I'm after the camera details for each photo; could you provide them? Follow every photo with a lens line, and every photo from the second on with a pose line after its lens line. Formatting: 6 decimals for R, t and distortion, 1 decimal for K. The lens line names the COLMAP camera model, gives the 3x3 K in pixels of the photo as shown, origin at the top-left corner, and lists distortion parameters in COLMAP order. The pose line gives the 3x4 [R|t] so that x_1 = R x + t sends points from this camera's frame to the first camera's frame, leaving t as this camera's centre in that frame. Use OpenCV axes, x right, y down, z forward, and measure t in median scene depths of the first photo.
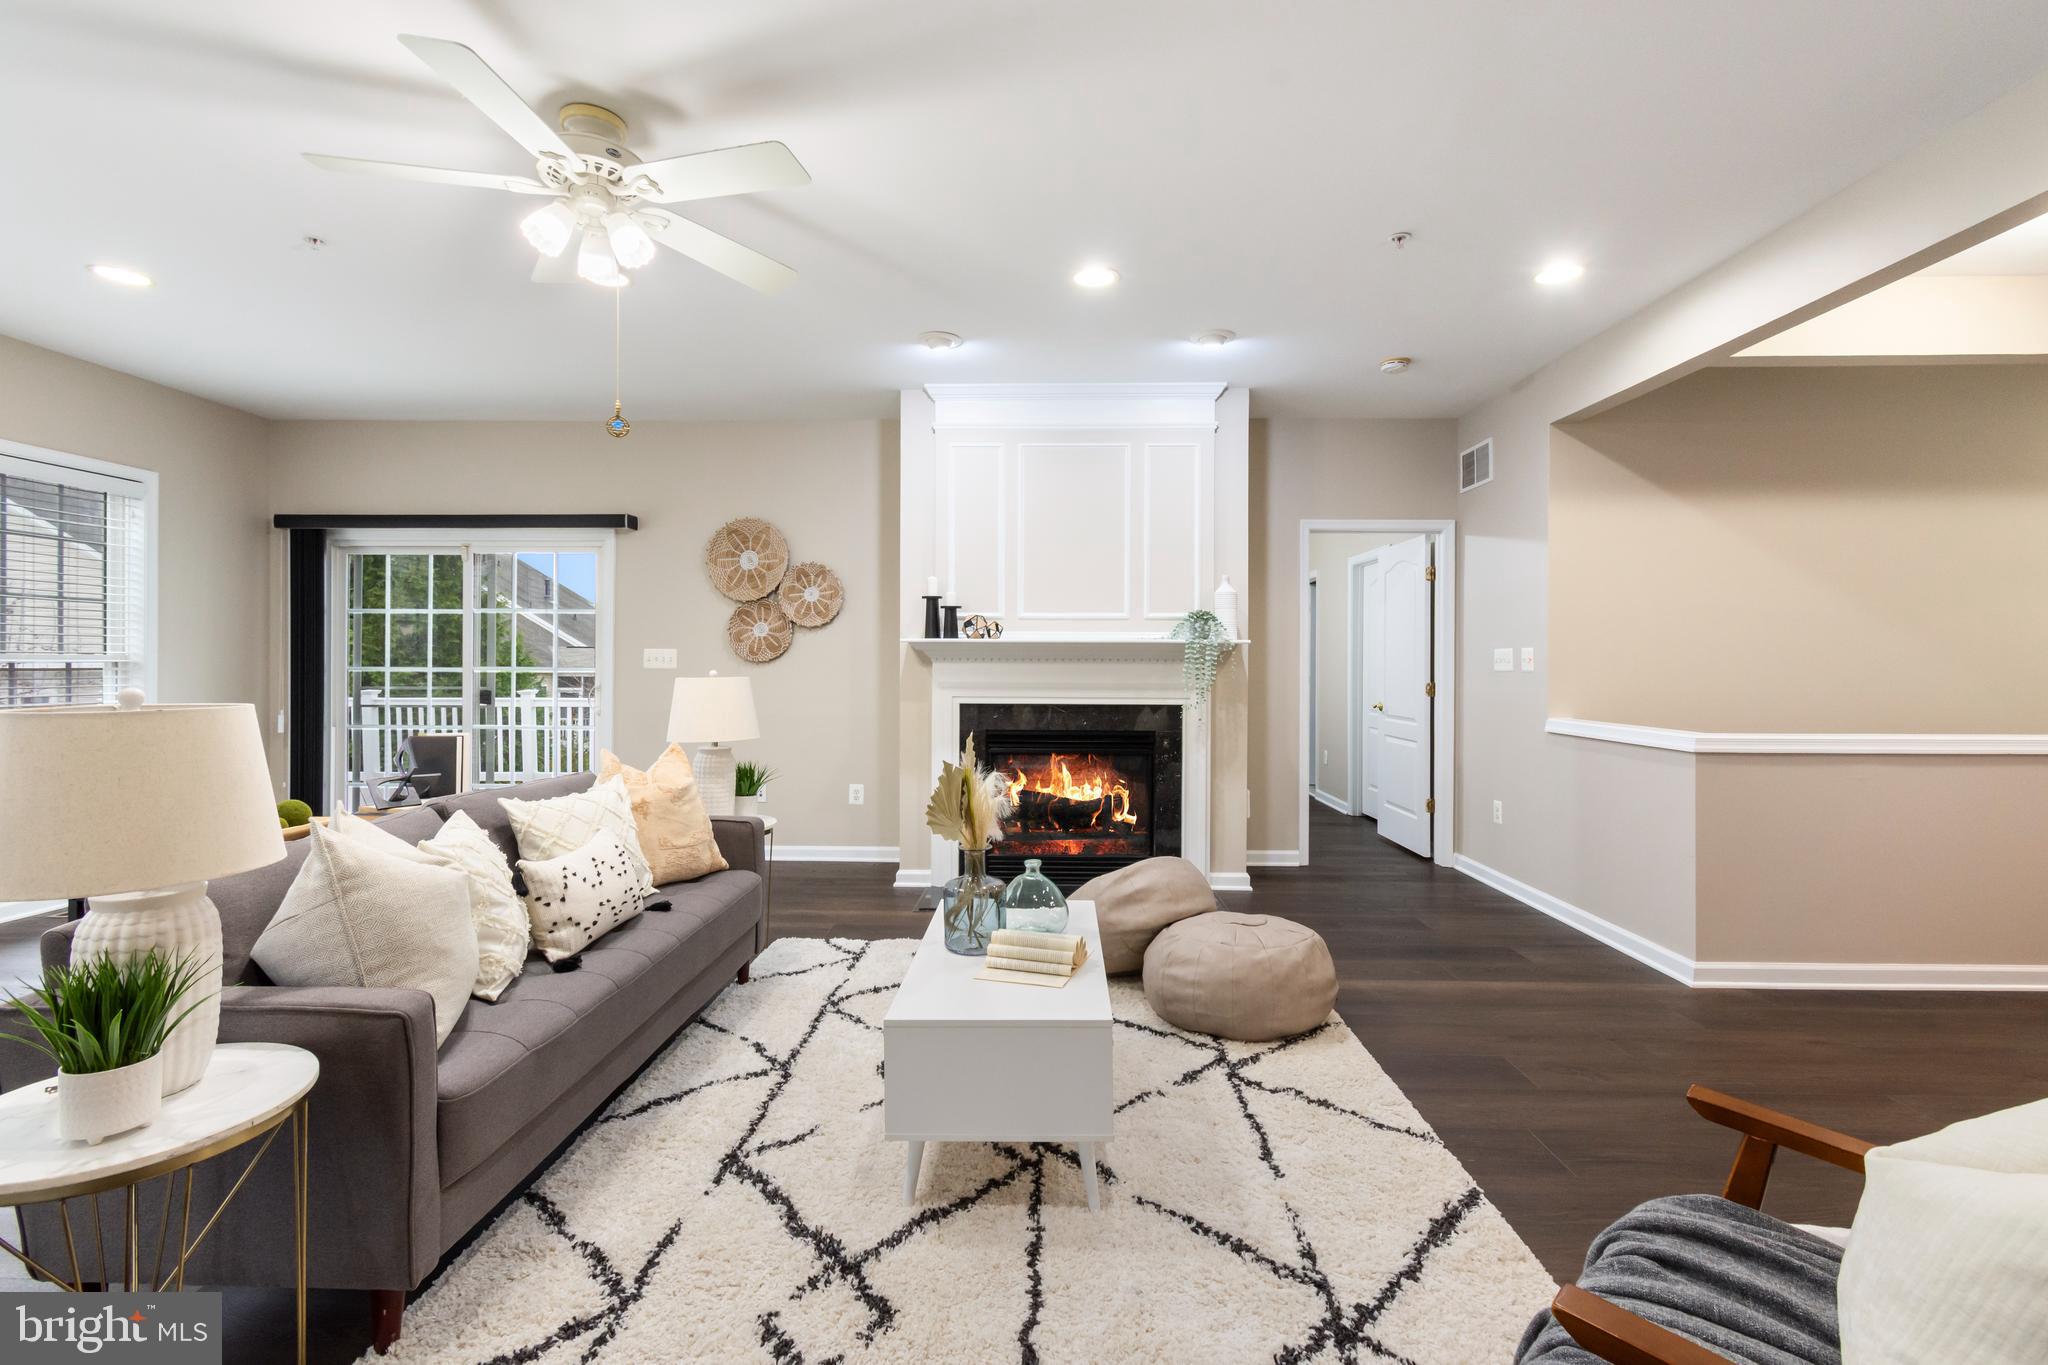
lens RADIAL K [[915.6, 0, 1025.4], [0, 915.6, 667.1], [0, 0, 1]] dist [0.003714, -0.001383]
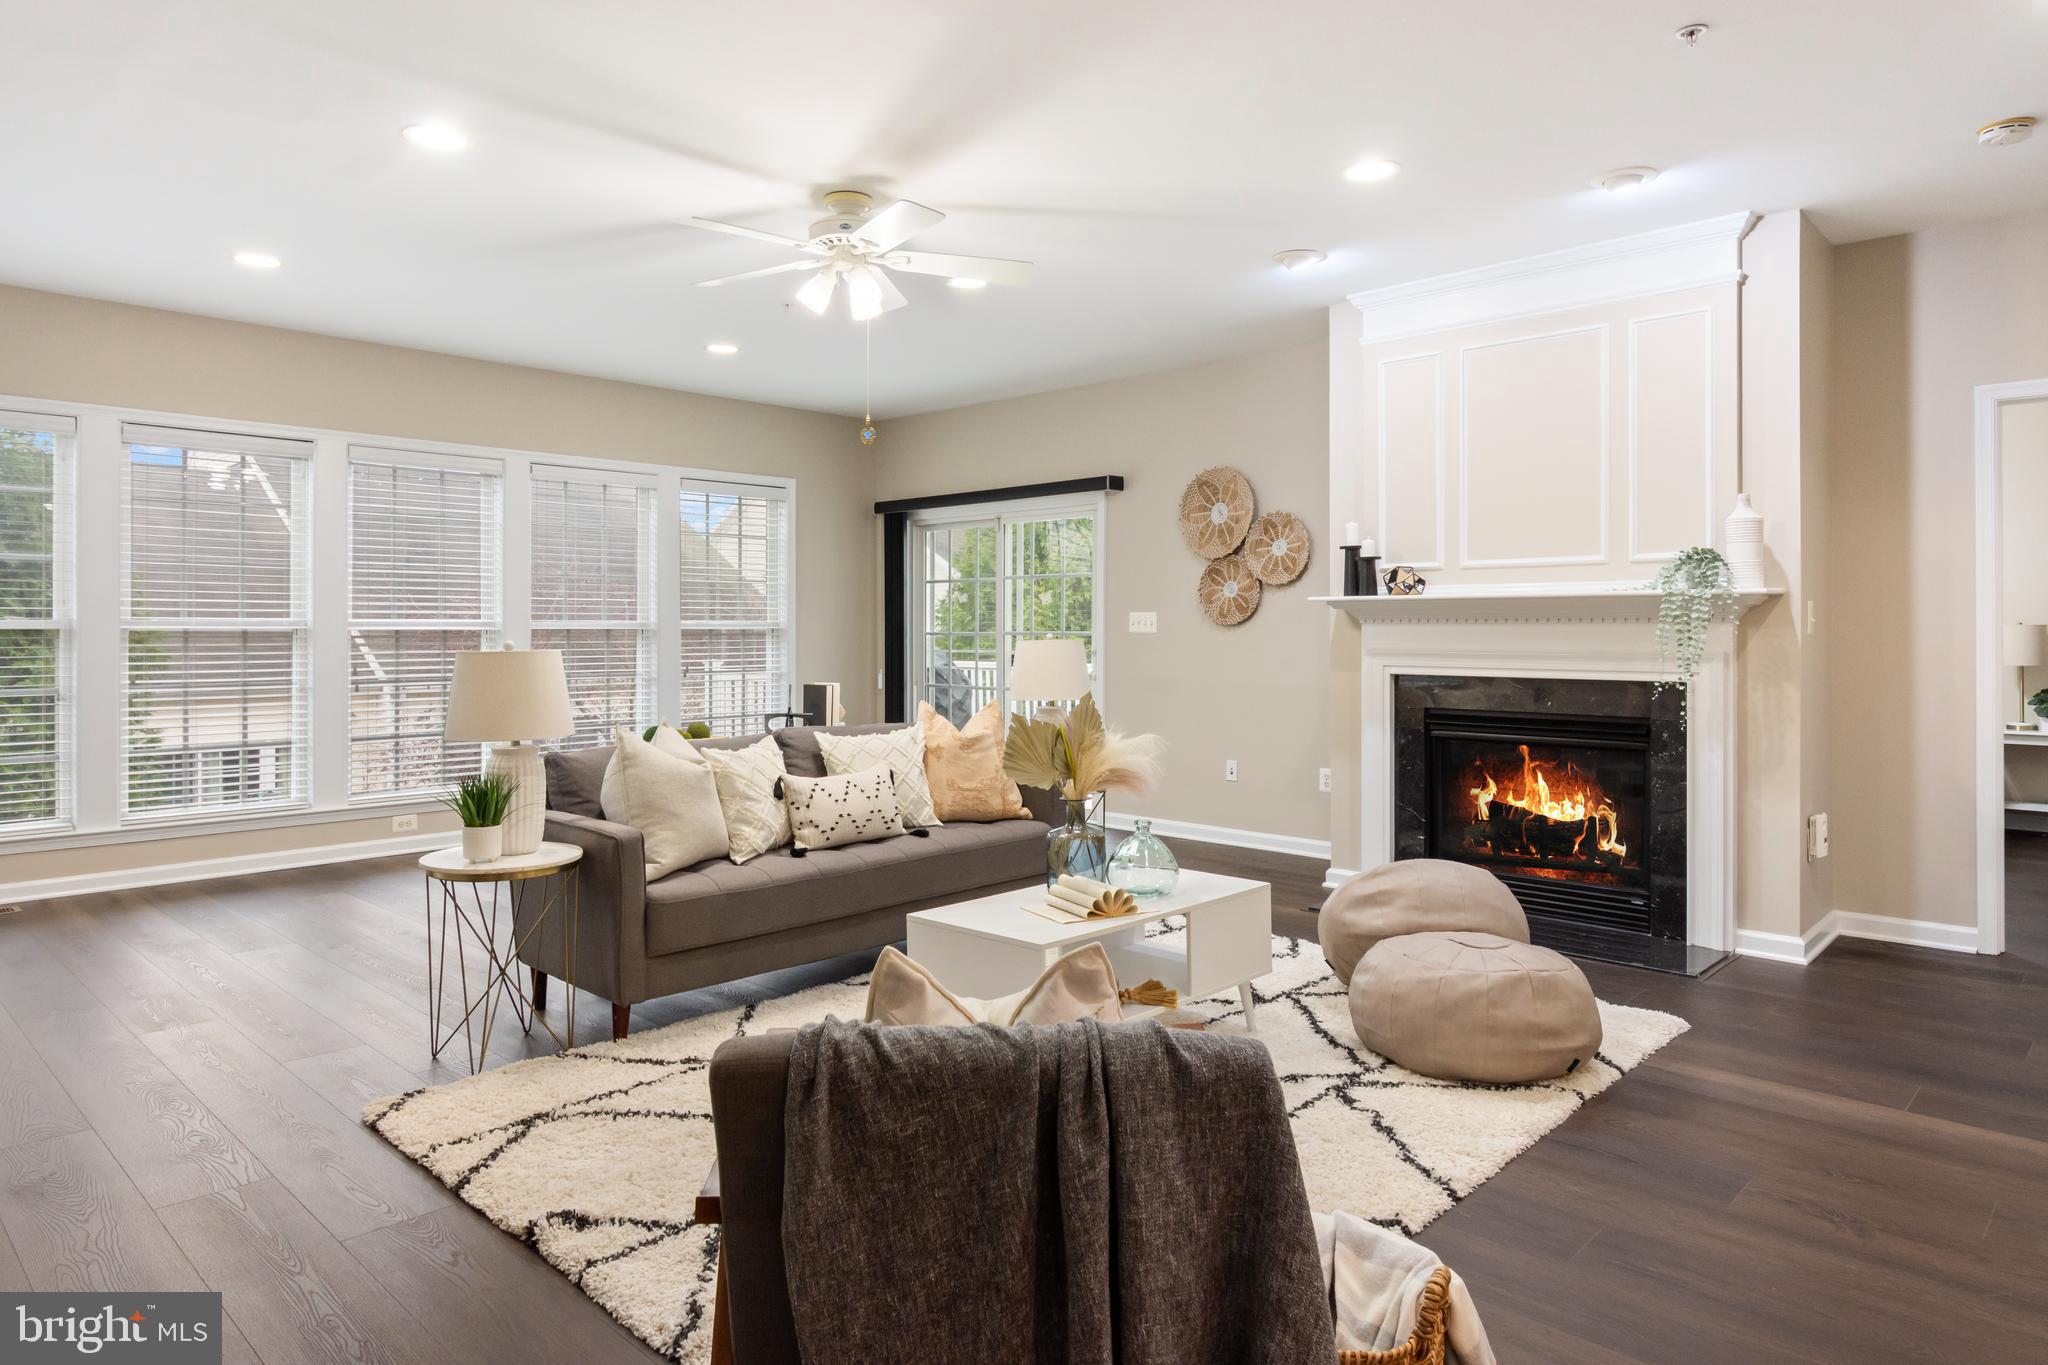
lens RADIAL K [[1239.7, 0, 1004.3], [0, 1239.7, 628.5], [0, 0, 1]] dist [0.005017, -0.000438]
pose [[0.730434, -0.004742, -0.682966, 0.447818], [0.002404, 0.999988, -0.004373, 0.002862], [0.682979, 0.001552, 0.730437, -0.054513]]
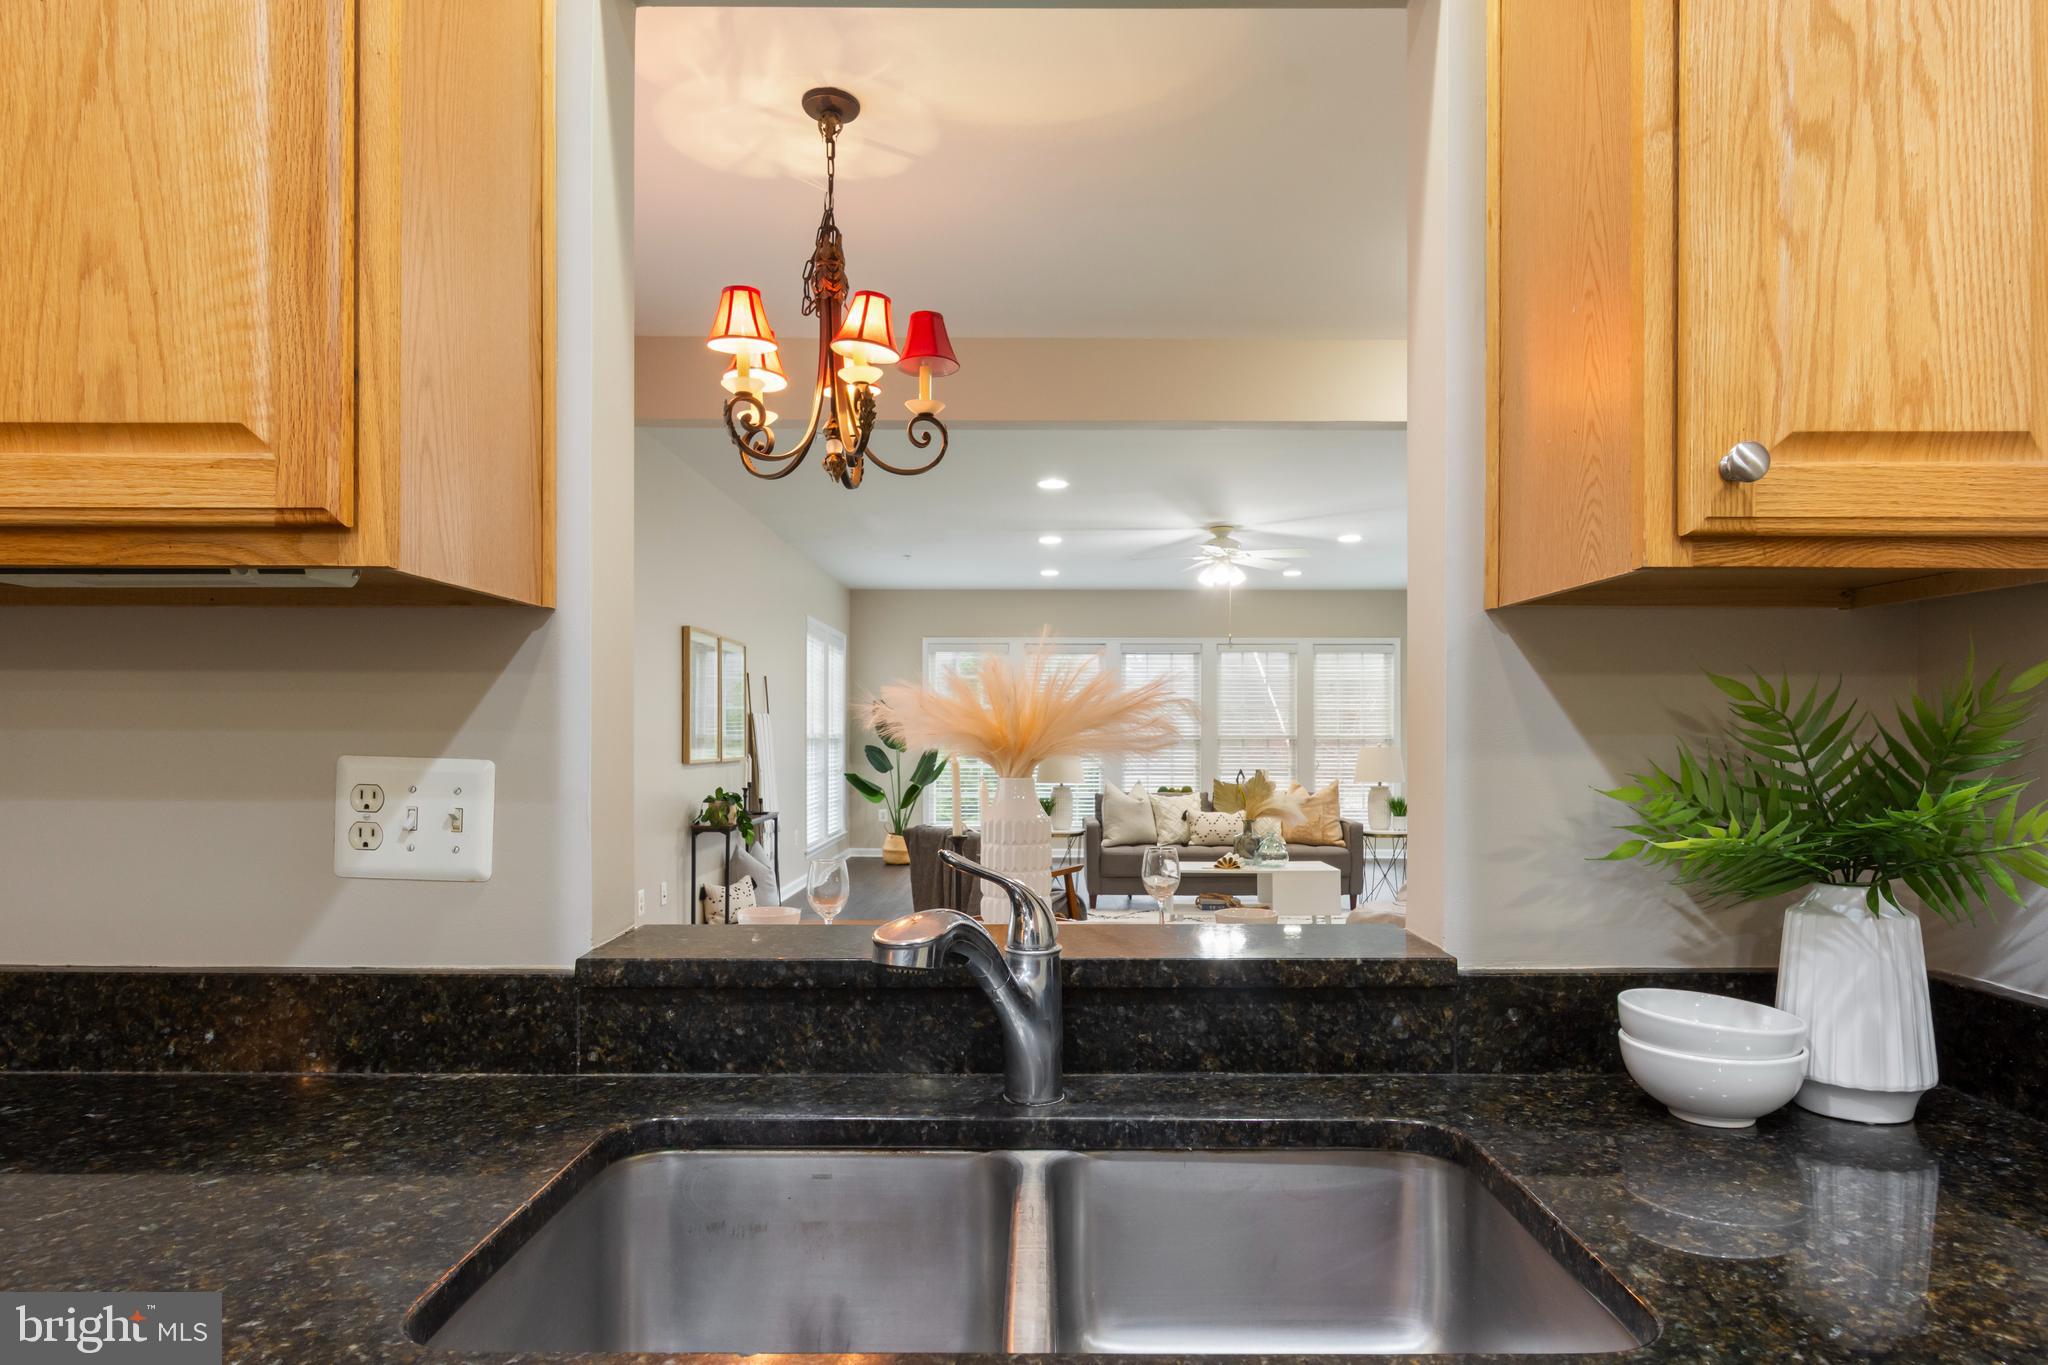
lens RADIAL K [[1145.8, 0, 1020.3], [0, 1145.8, 732.8], [0, 0, 1]] dist [-0.000207, -0.001539]
pose [[0.006546, -0.006285, -0.999959, 1.436248], [-0.003630, 0.999974, -0.006308, -0.000223], [0.999972, 0.003672, 0.006523, 0.216013]]
